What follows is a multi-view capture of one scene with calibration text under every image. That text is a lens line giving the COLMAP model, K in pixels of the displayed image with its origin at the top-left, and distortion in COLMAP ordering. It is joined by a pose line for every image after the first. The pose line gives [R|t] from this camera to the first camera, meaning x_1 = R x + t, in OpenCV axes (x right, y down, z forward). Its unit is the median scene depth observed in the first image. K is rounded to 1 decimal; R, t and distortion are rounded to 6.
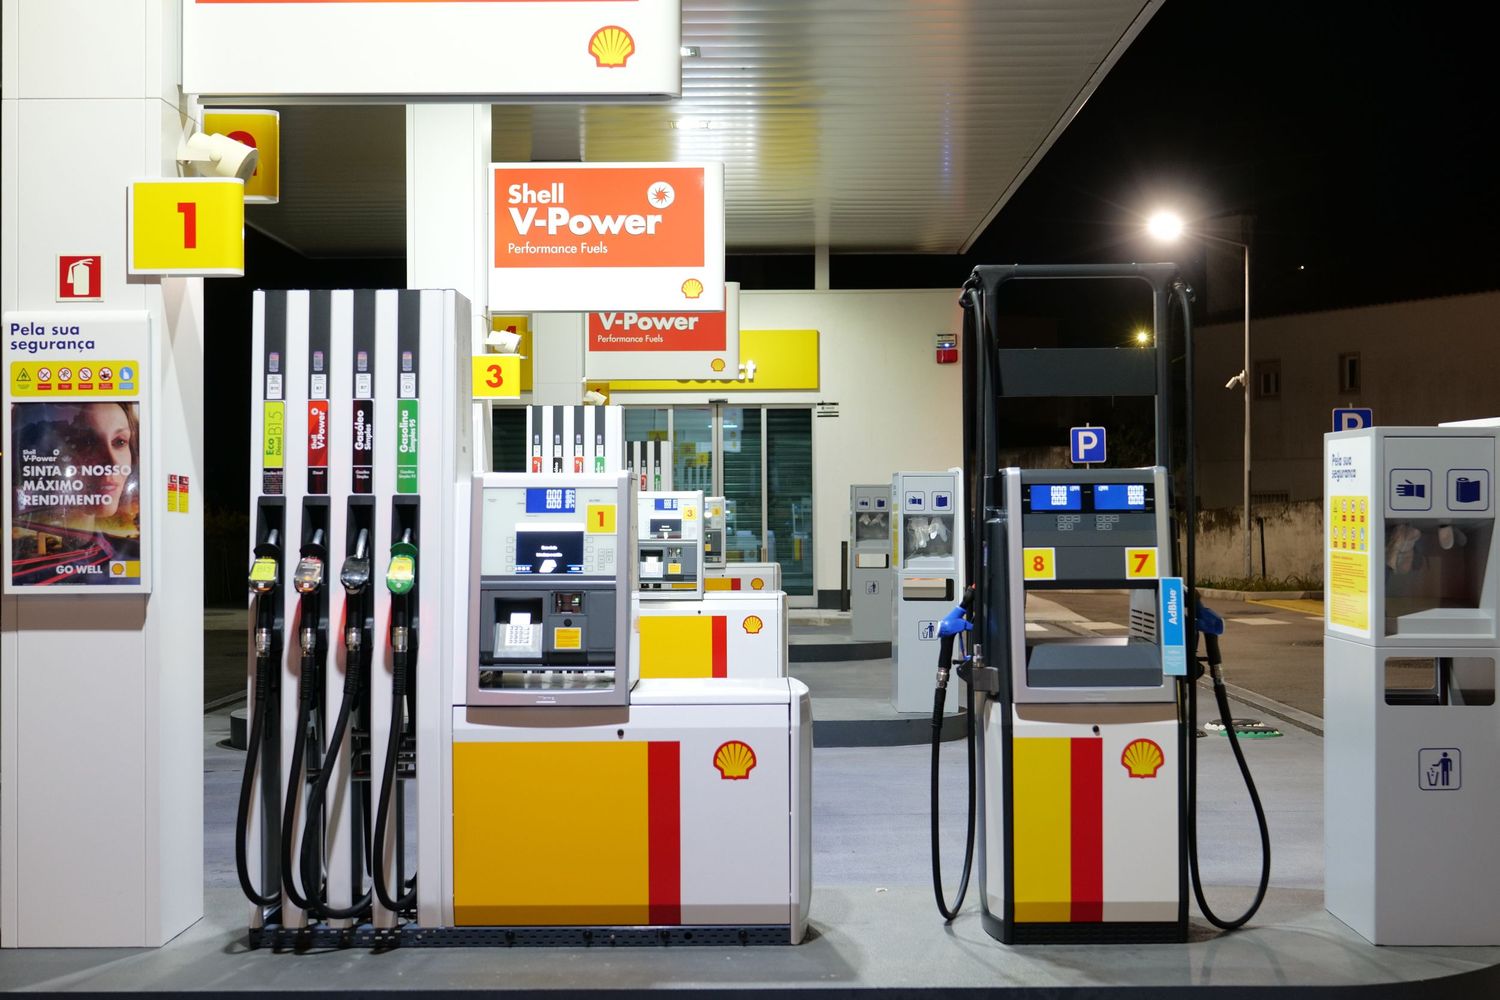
lens RADIAL K [[2194.6, 0, 750.0], [0, 2194.6, 500.0], [0, 0, 1]] dist [-0.021443, -0.011260]
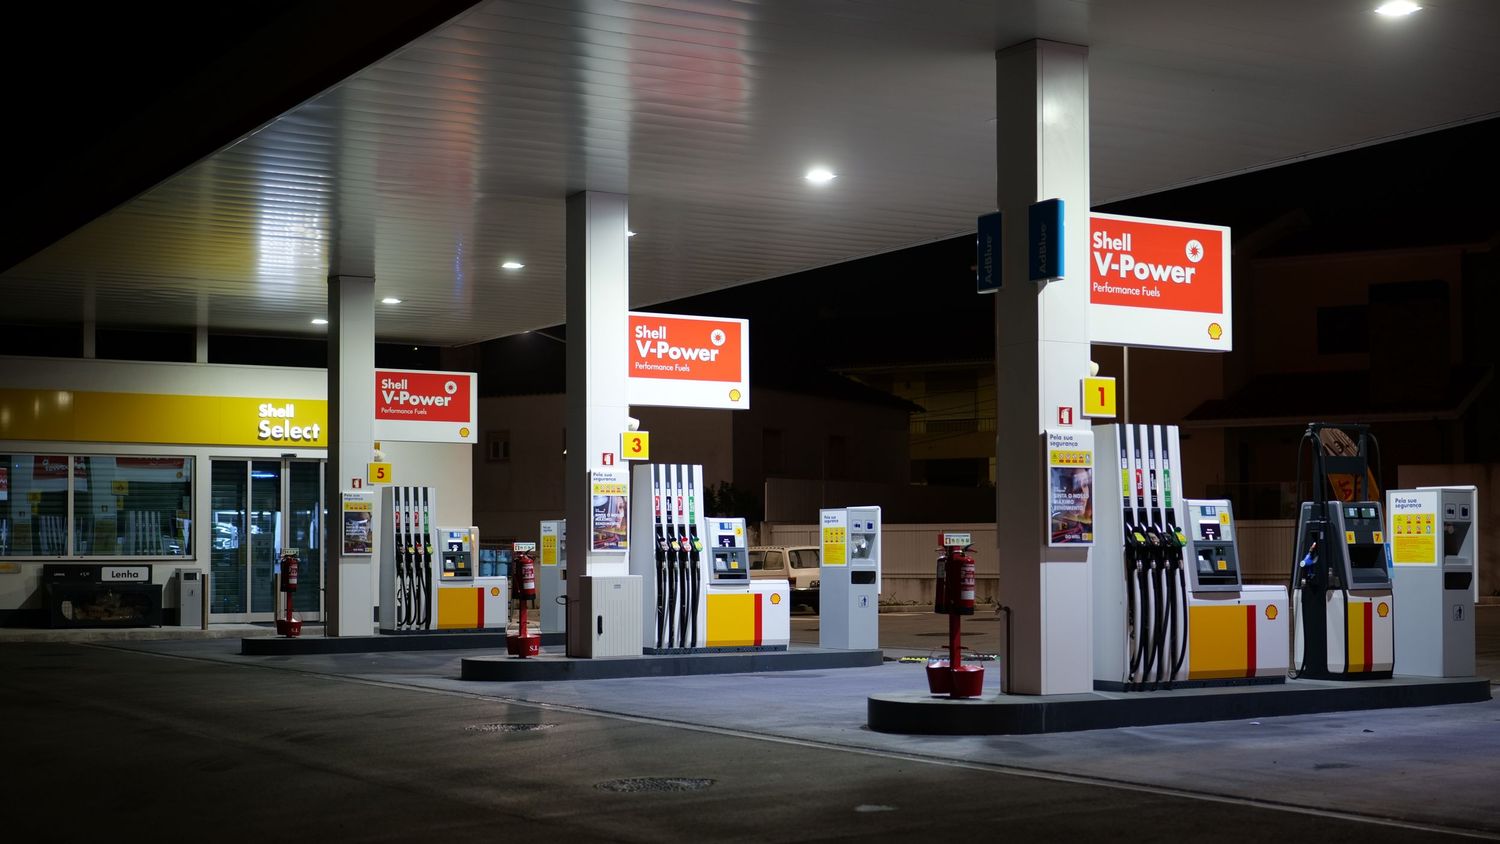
lens RADIAL K [[2288.3, 0, 750.0], [0, 2288.3, 422.0], [0, 0, 1]] dist [-0.016862, 0.050617]
pose [[0.840971, 0.035819, 0.539893, -1.969228], [-0.002784, 0.998080, -0.061881, 0.062478], [-0.541073, 0.050537, 0.839456, -0.935415]]
